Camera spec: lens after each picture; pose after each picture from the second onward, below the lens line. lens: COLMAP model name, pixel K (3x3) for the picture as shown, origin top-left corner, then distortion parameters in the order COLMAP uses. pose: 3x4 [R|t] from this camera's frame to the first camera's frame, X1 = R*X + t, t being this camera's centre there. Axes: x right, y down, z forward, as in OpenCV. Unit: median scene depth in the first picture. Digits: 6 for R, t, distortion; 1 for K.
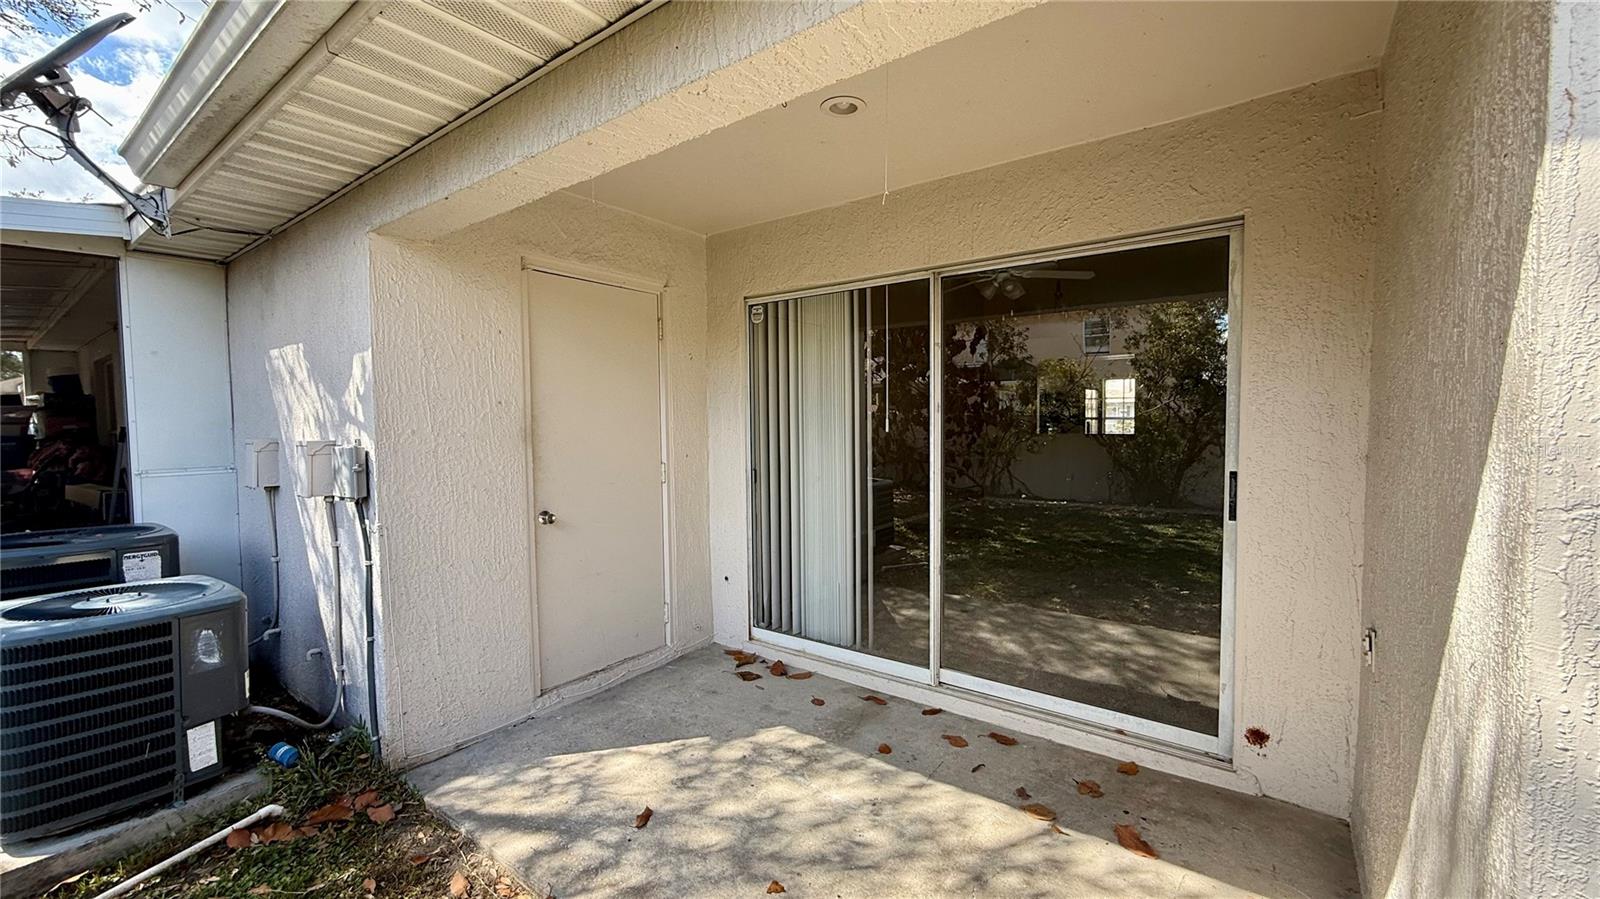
lens RADIAL K [[635.5, 0, 800.0], [0, 635.5, 449.5], [0, 0, 1]] dist [0.000983, -0.000304]
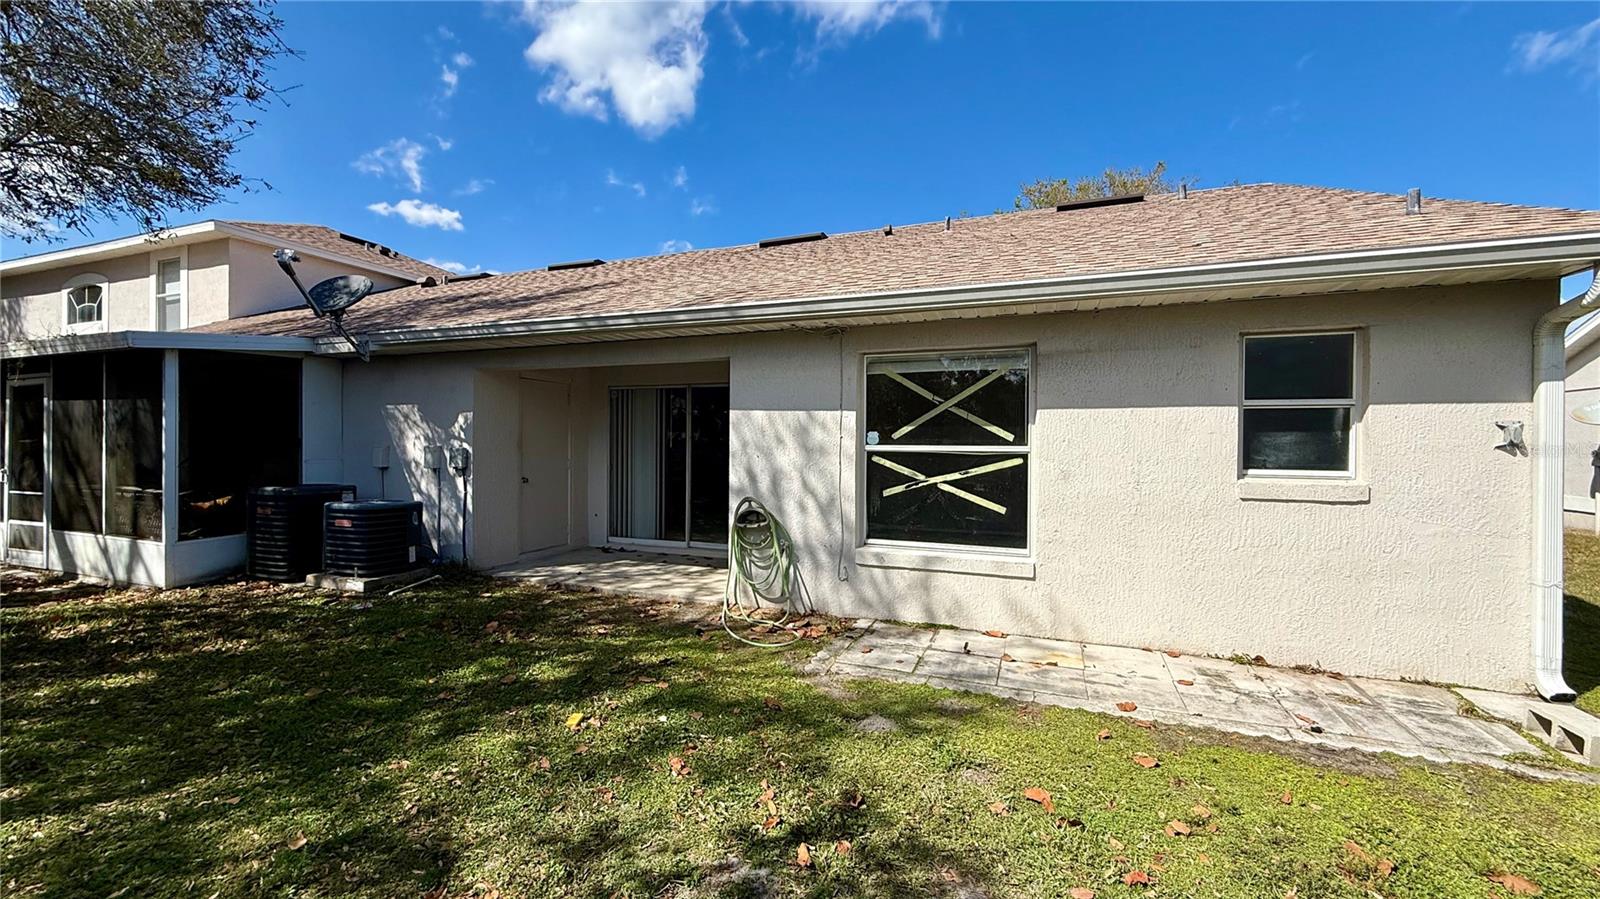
lens RADIAL K [[635.5, 0, 800.0], [0, 635.5, 449.5], [0, 0, 1]] dist [0.000983, -0.000304]
pose [[0.962933, 0.017035, 0.269201, -0.041408], [-0.007246, 0.999277, -0.037316, 0.069403], [-0.269642, 0.033982, 0.962361, -1.499595]]
